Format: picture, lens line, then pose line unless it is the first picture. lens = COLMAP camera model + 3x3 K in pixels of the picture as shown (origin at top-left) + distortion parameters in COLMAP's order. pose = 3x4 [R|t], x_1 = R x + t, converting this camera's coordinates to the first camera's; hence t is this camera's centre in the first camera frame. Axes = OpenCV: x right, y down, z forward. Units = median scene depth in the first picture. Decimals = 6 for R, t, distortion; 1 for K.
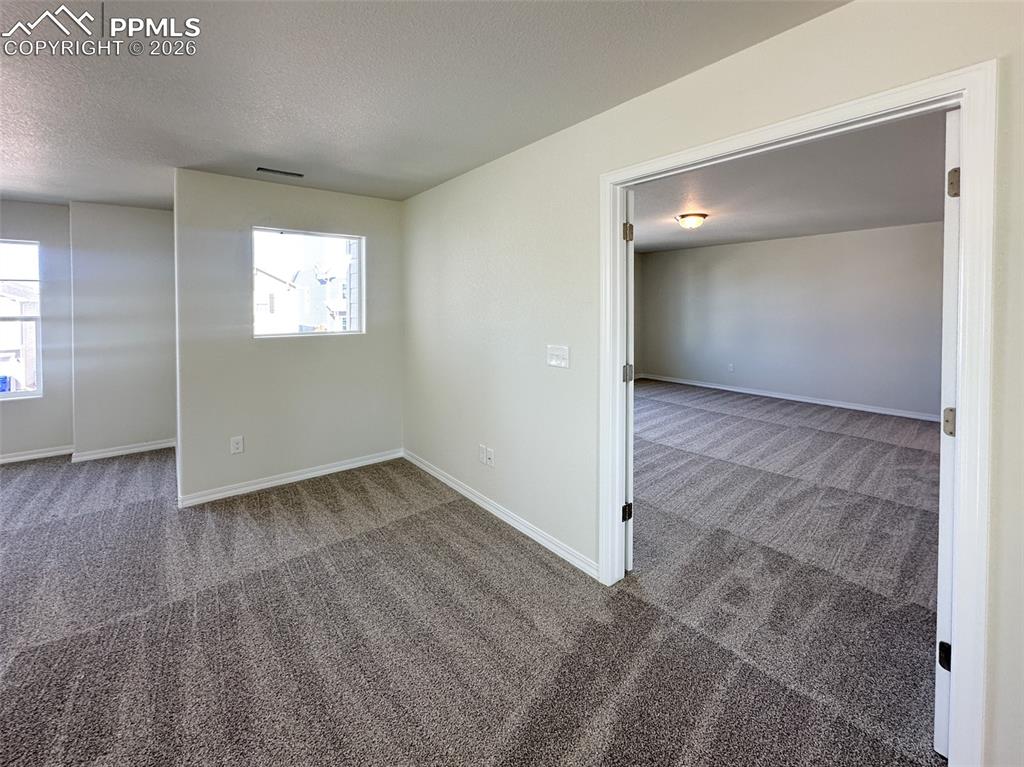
lens RADIAL K [[441.1, 0, 517.3], [0, 441.1, 333.0], [0, 0, 1]] dist [-0.008812, -0.000012]
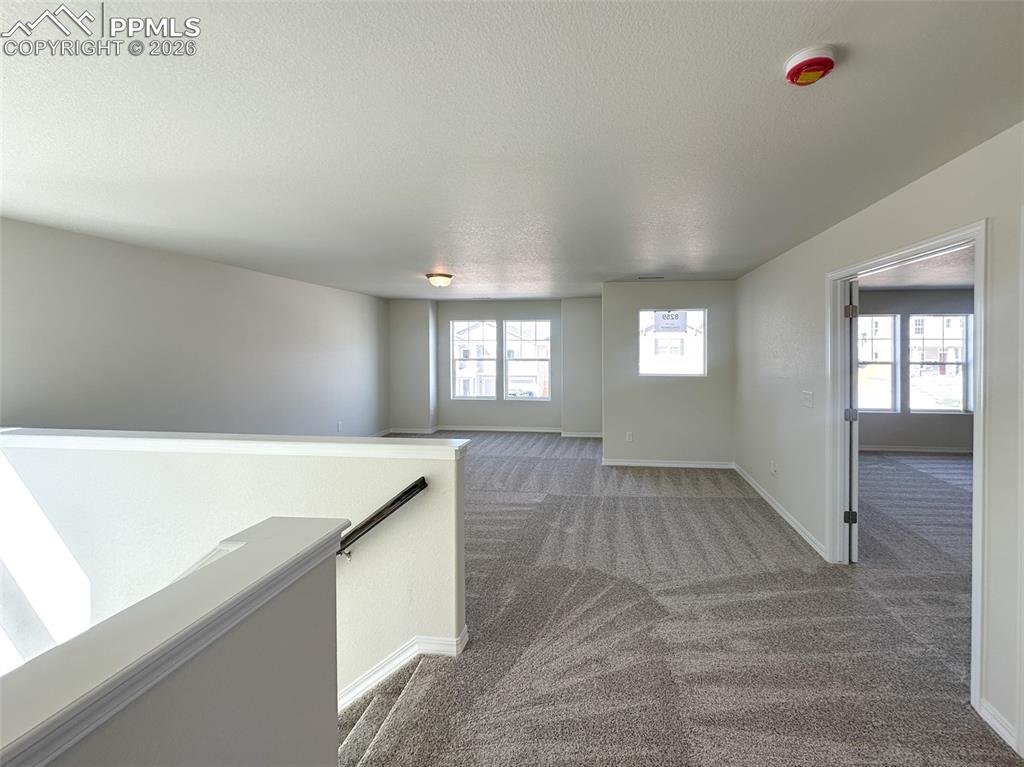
lens RADIAL K [[441.1, 0, 517.3], [0, 441.1, 333.0], [0, 0, 1]] dist [-0.008812, -0.000012]
pose [[0.630904, -0.027994, -0.775356, 0.518996], [-0.040593, 0.996789, -0.069019, -0.024597], [0.774798, 0.075019, 0.627742, -0.554944]]
